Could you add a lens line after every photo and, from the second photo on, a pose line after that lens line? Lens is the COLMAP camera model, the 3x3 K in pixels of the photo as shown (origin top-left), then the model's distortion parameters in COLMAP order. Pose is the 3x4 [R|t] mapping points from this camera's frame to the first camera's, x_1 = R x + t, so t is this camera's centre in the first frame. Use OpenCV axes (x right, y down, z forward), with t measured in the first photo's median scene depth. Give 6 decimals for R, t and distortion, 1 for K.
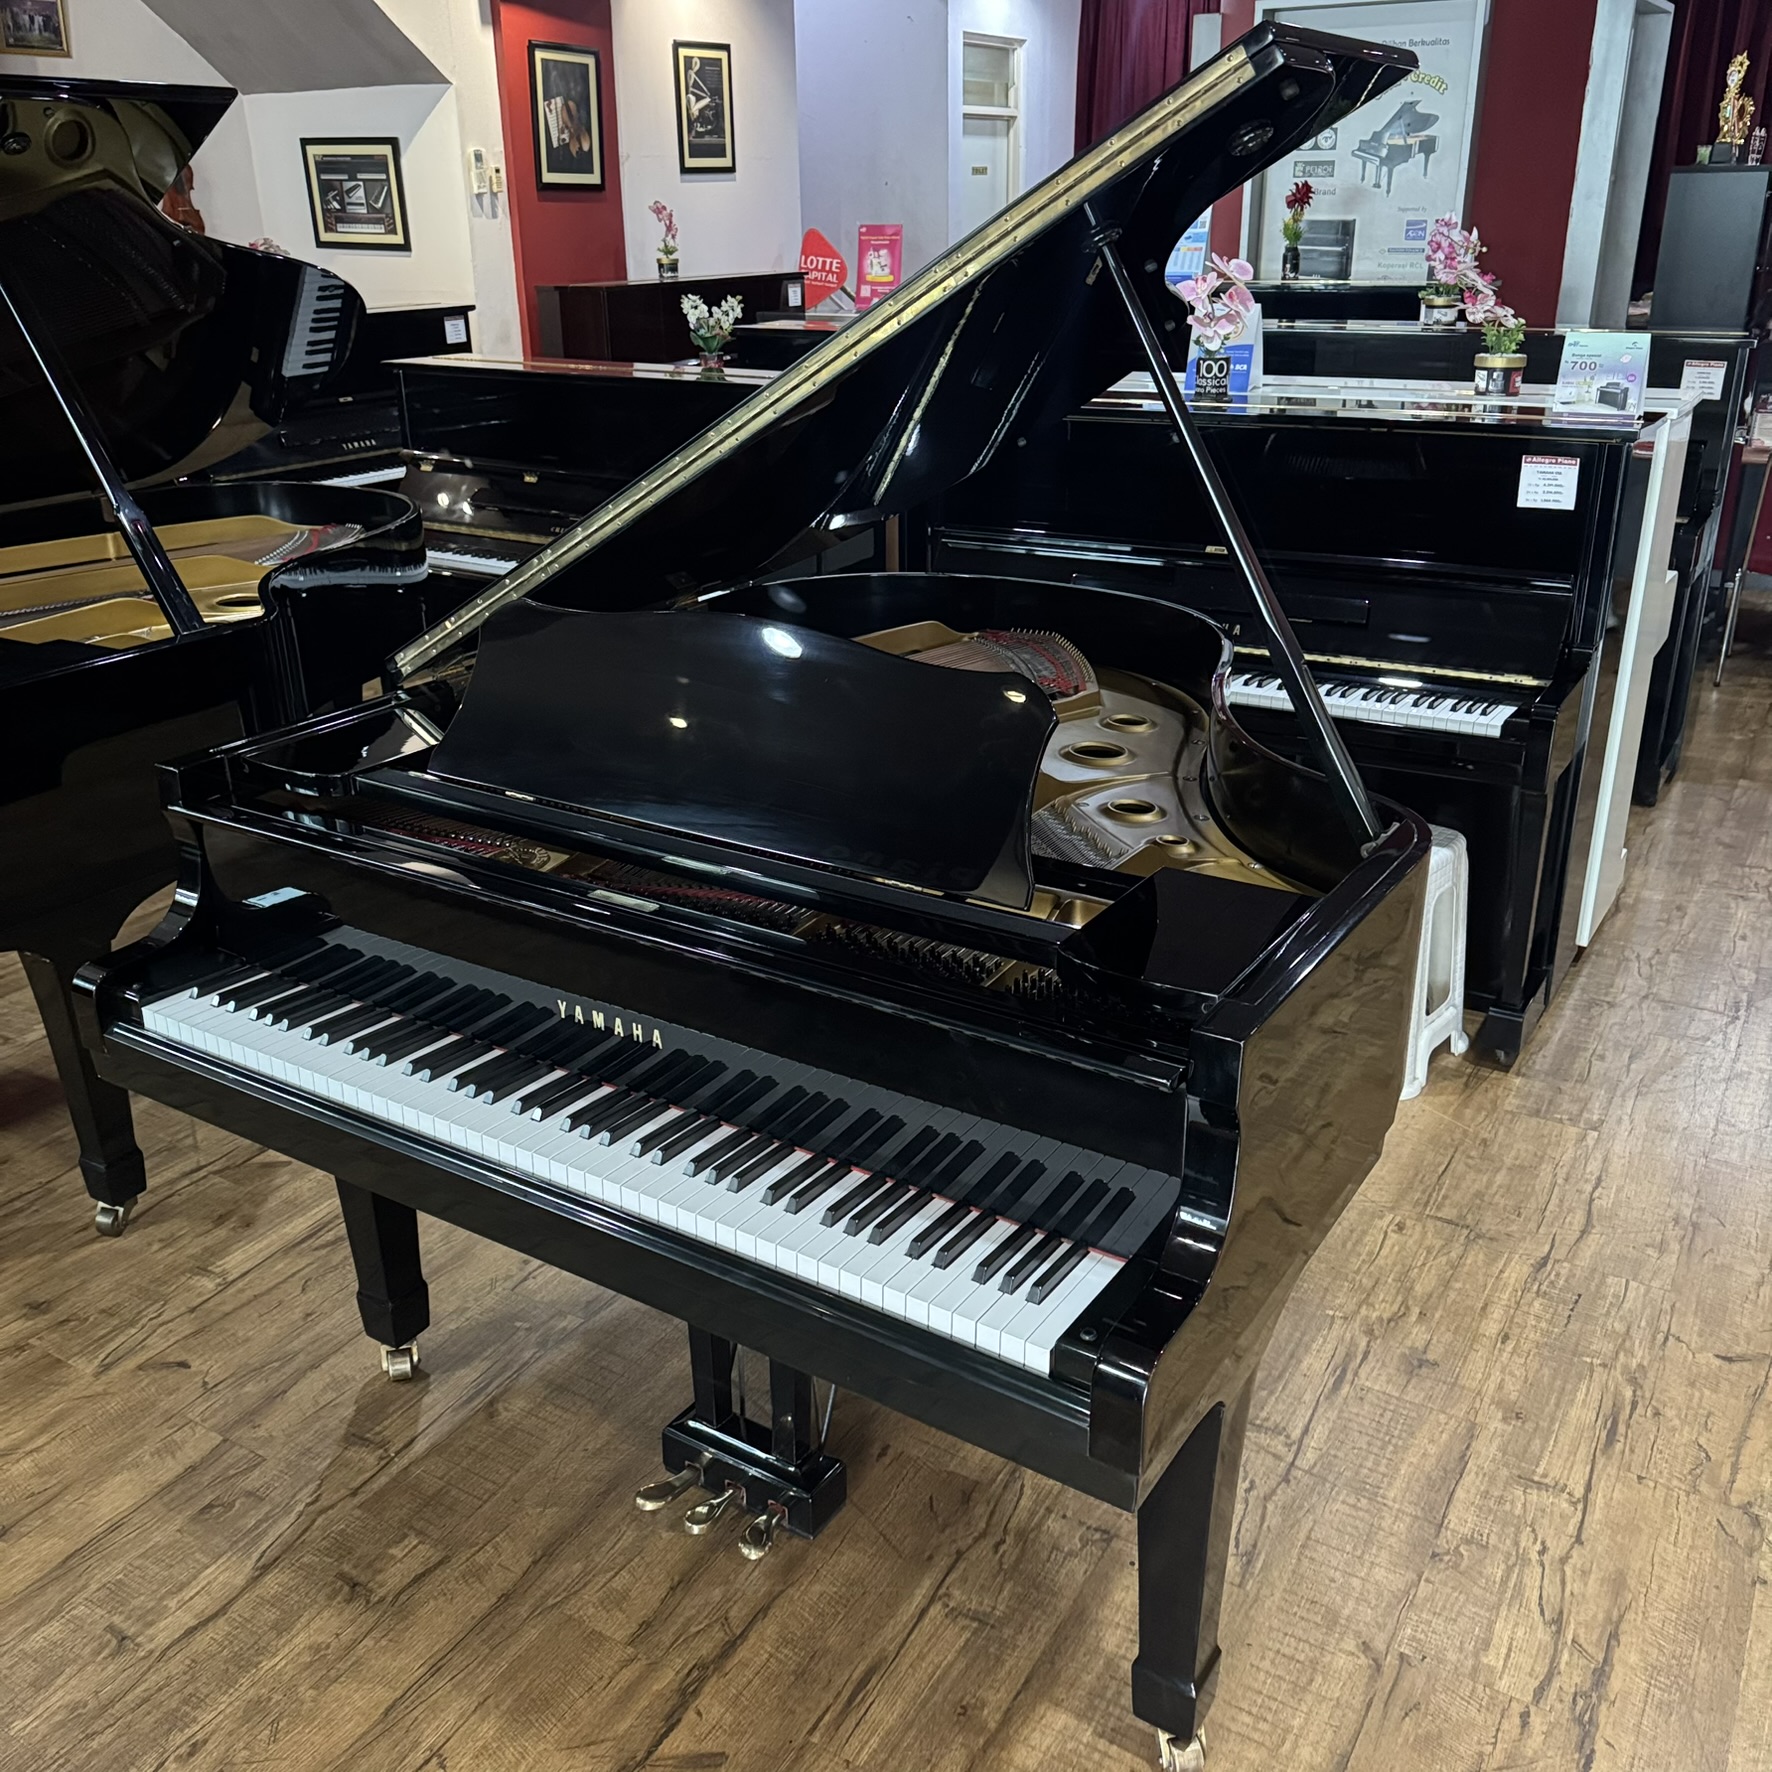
lens RADIAL K [[1644.7, 0, 882.3], [0, 1644.7, 880.4], [0, 0, 1]] dist [0.005415, -0.011373]
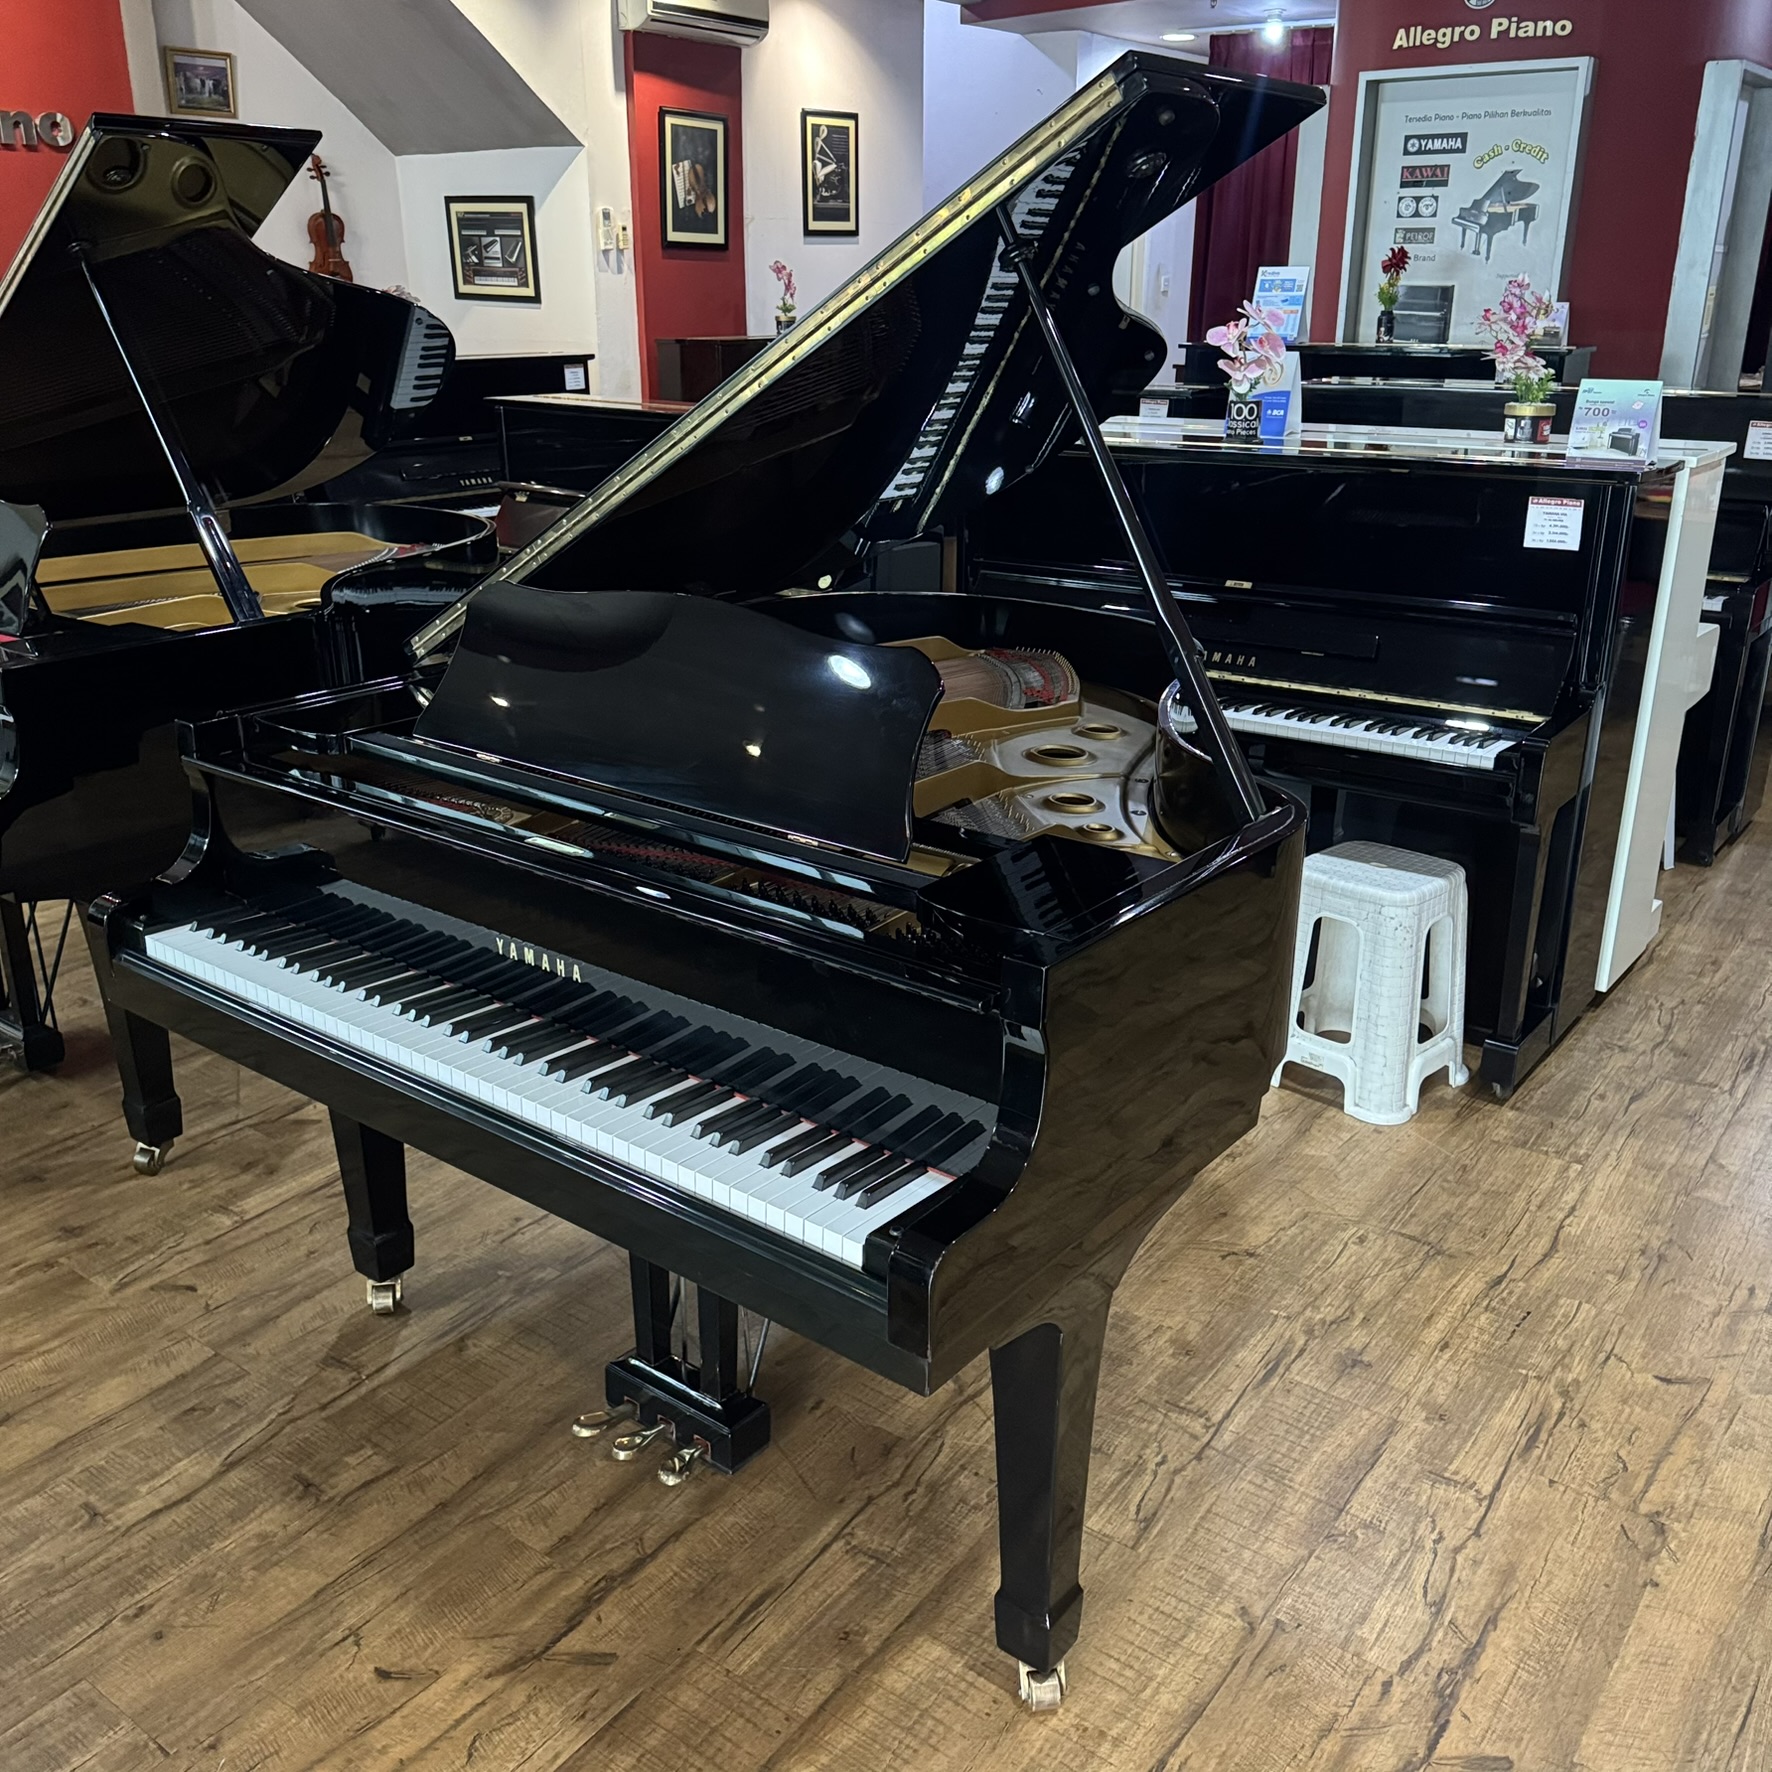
lens RADIAL K [[1637.7, 0, 886.0], [0, 1637.7, 886.0], [0, 0, 1]] dist [0.020734, -0.031774]
pose [[0.995621, 0.044952, -0.081961, 0.108855], [-0.047866, 0.998277, -0.033947, 0.046719], [0.080293, 0.037721, 0.996057, -0.049097]]
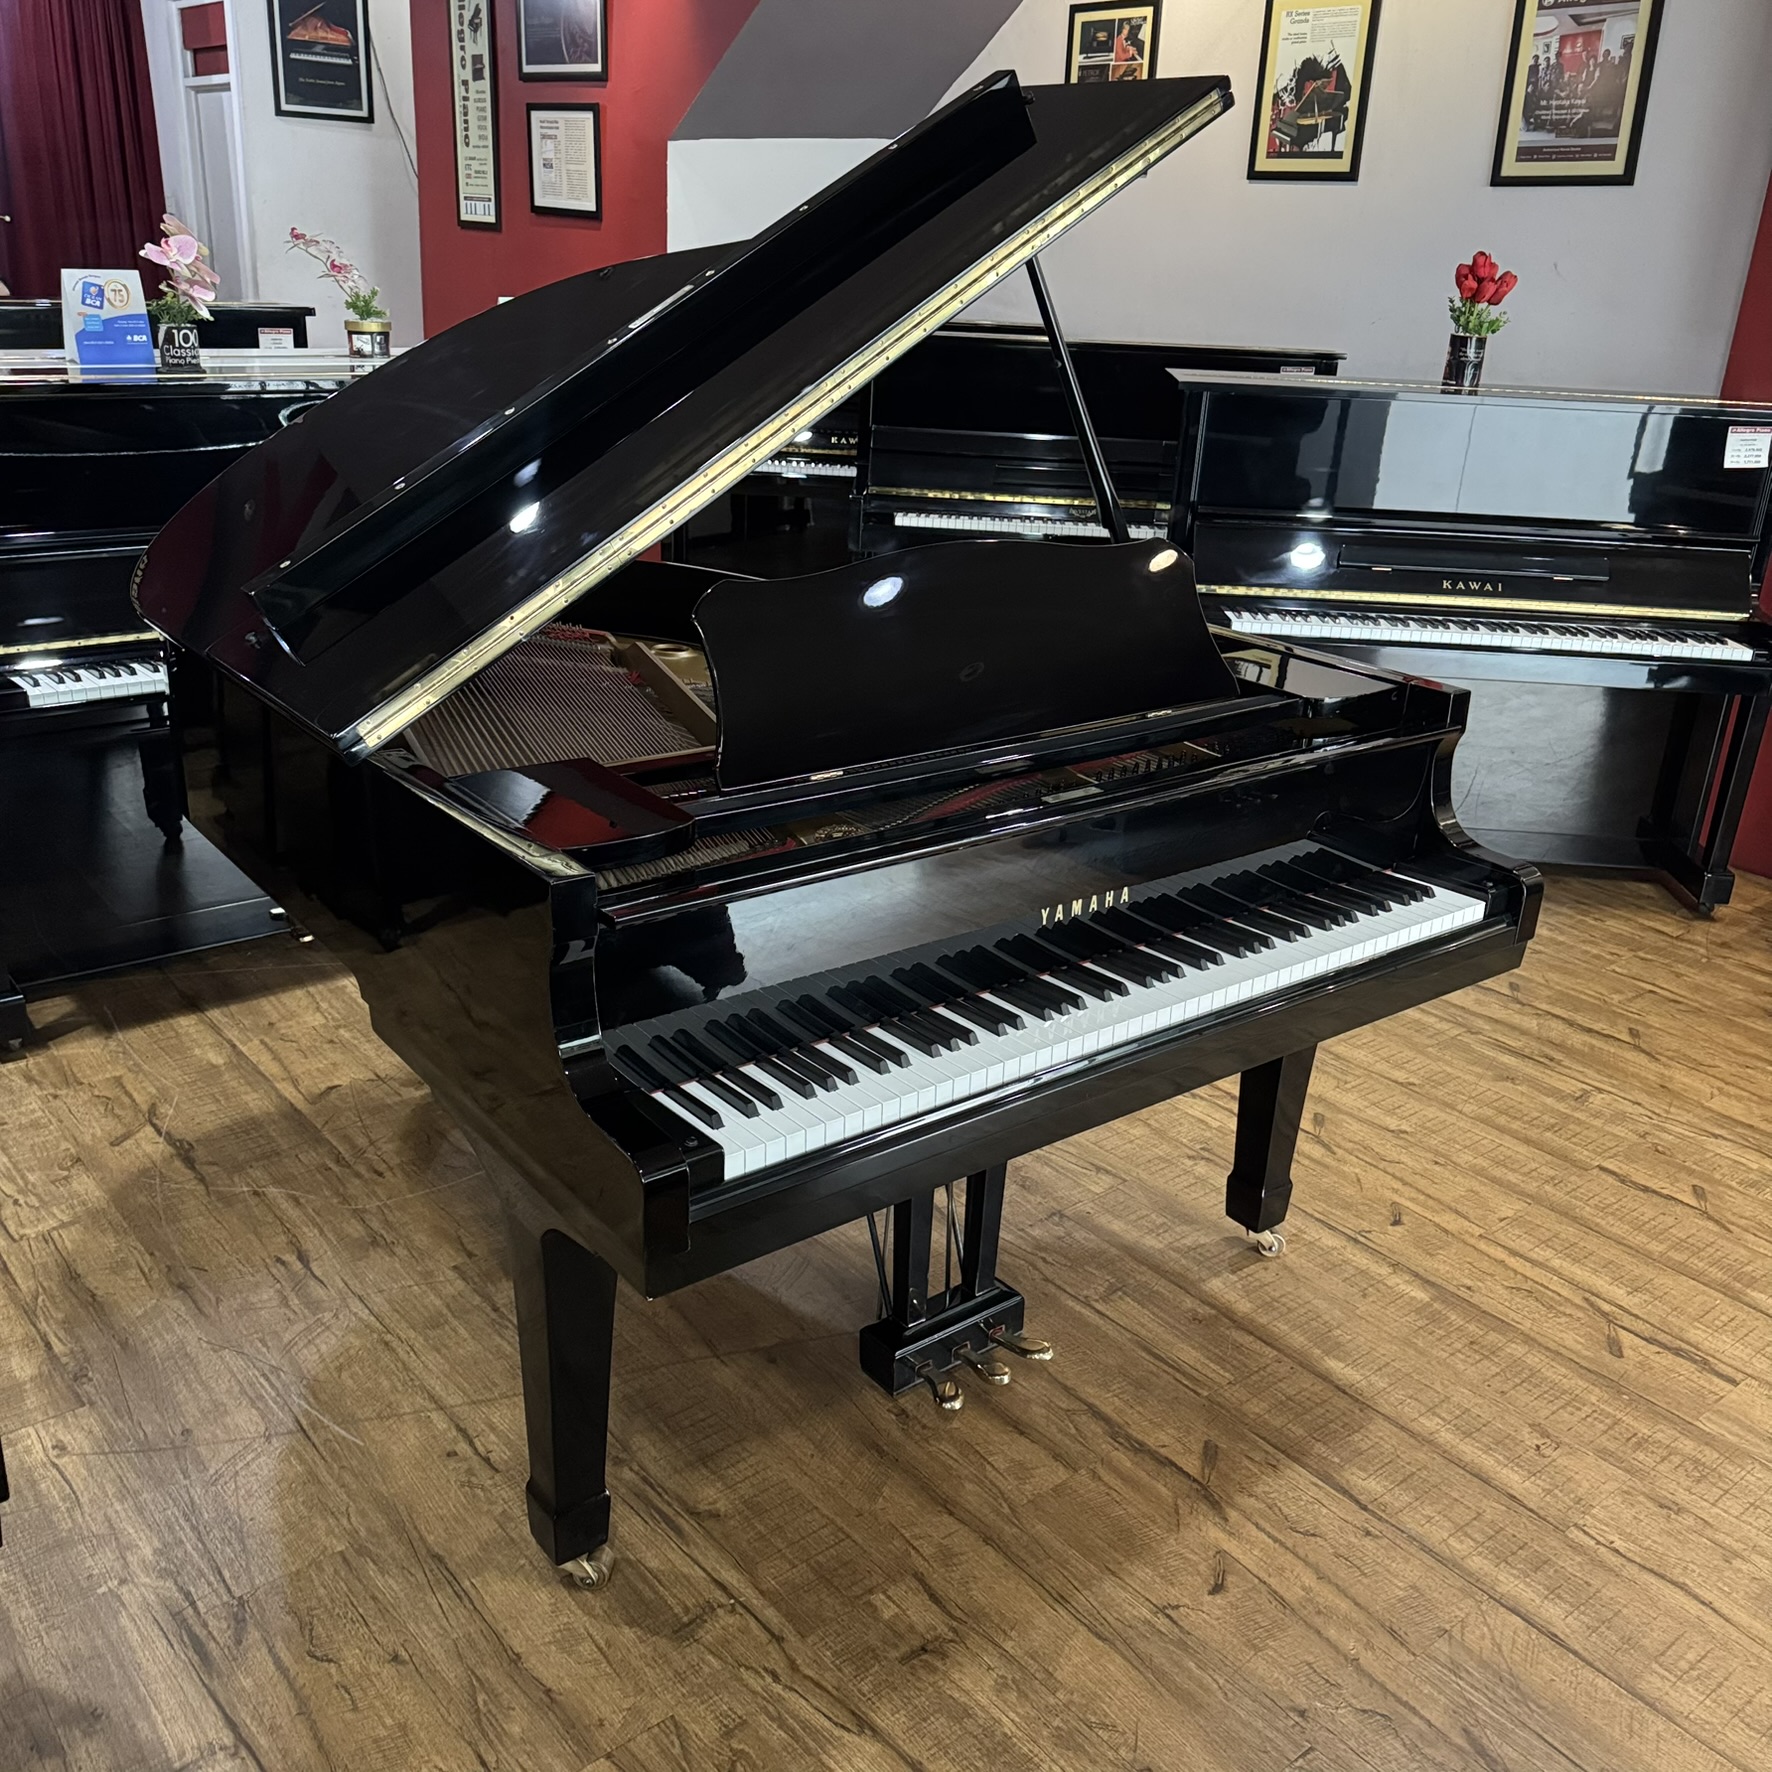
lens RADIAL K [[1637.7, 0, 886.0], [0, 1637.7, 886.0], [0, 0, 1]] dist [0.020734, -0.031774]
pose [[0.333102, -0.323912, 0.885508, -0.863385], [0.298280, 0.927110, 0.226926, -0.159040], [-0.894468, 0.188540, 0.405439, 0.483676]]
